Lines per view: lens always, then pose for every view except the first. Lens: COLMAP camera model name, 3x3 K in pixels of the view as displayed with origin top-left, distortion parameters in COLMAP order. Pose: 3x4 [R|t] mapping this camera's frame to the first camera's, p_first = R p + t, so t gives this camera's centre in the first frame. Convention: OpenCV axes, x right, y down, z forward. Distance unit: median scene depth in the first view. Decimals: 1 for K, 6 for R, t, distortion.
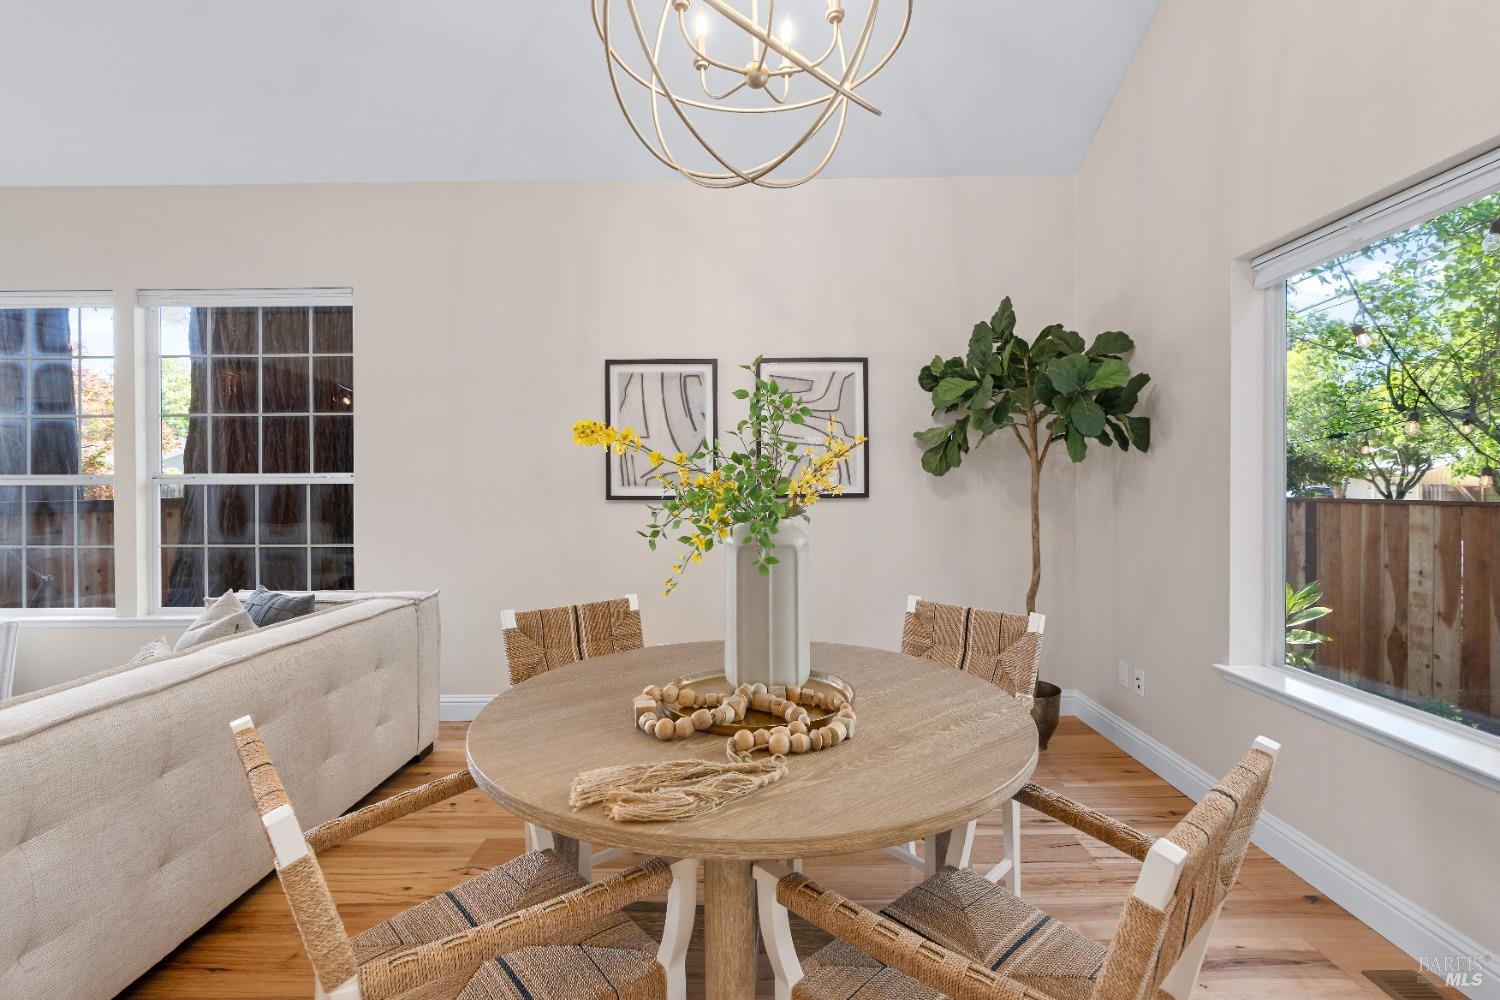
lens RADIAL K [[616.8, 0, 750.1], [0, 616.8, 491.6], [0, 0, 1]] dist [-0.003868, -0.000256]
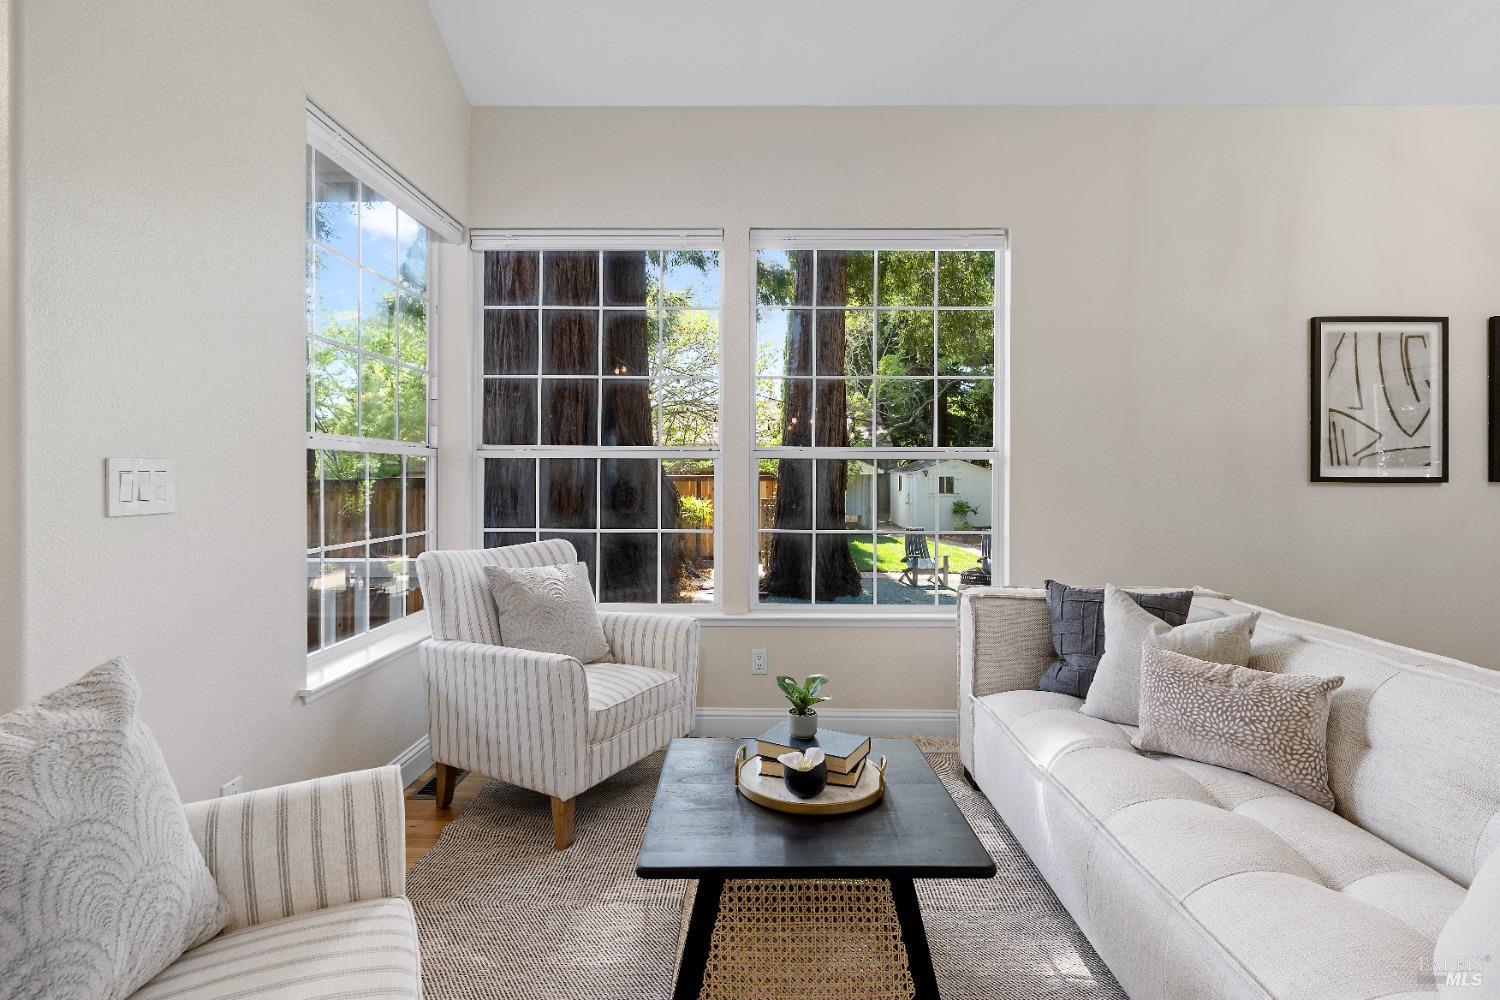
lens RADIAL K [[711.0, 0, 753.3], [0, 711.0, 472.2], [0, 0, 1]] dist [0.005158, 0.000434]
pose [[0.999939, 0.010380, -0.003648, -0.777896], [-0.010374, 0.999945, 0.001742, 0.004757], [0.003666, -0.001704, 0.999992, 0.012853]]
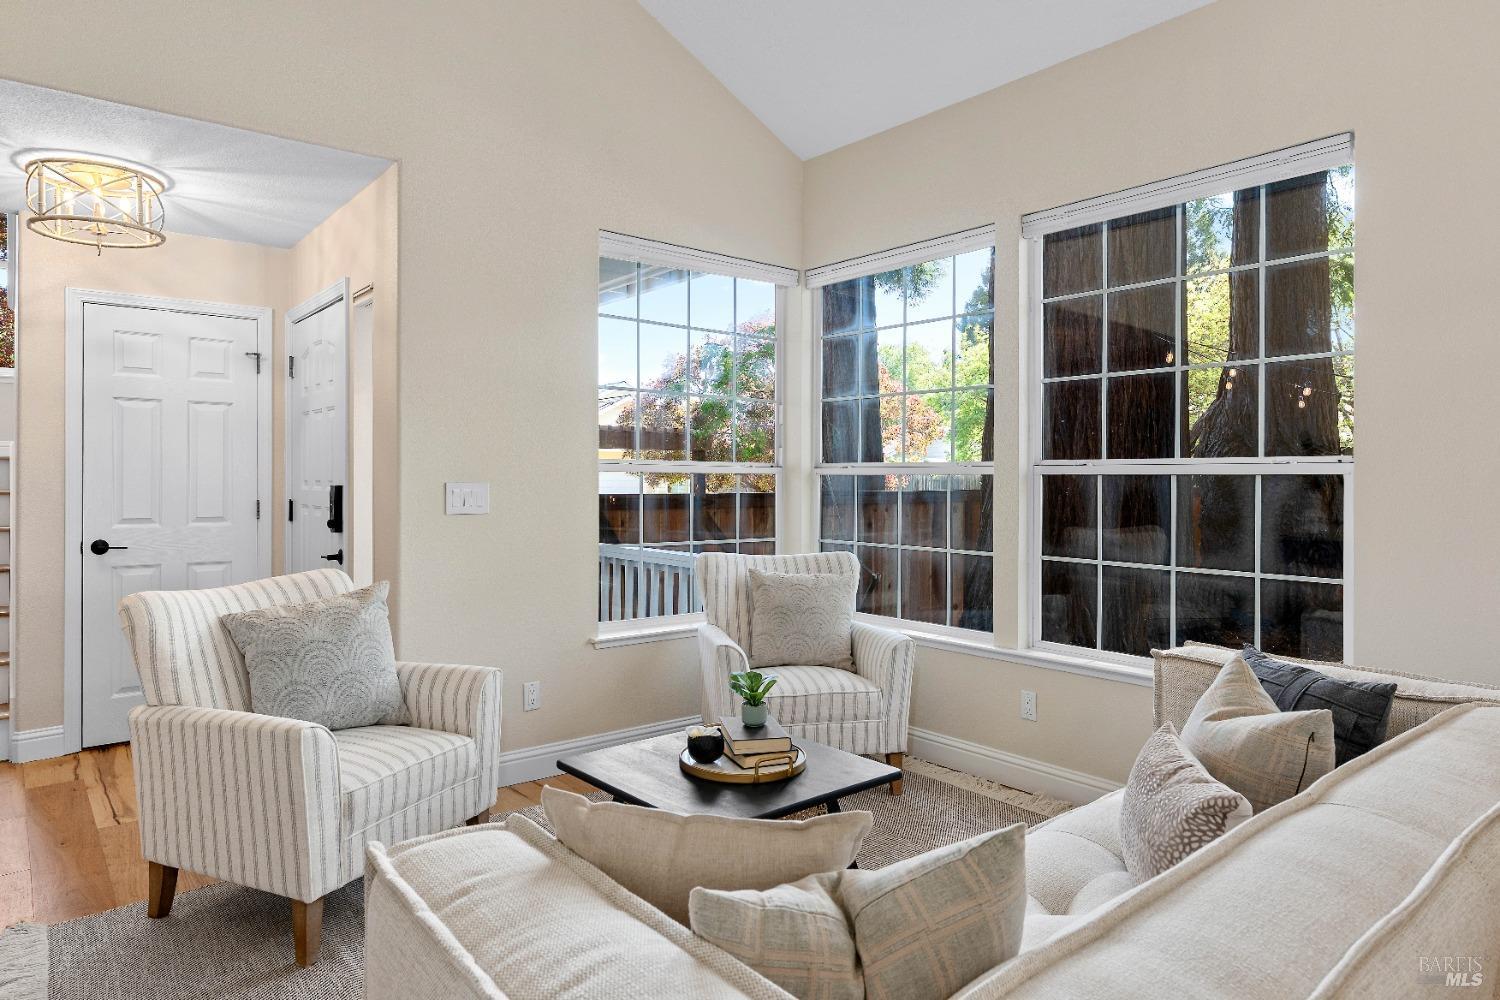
lens RADIAL K [[926.8, 0, 753.2], [0, 926.8, 492.2], [0, 0, 1]] dist [0.053293, 0.002493]
pose [[0.650617, 0.019680, -0.759151, -0.332421], [-0.015474, 0.999800, 0.012657, 0.001162], [0.759248, 0.003512, 0.650791, 0.004096]]
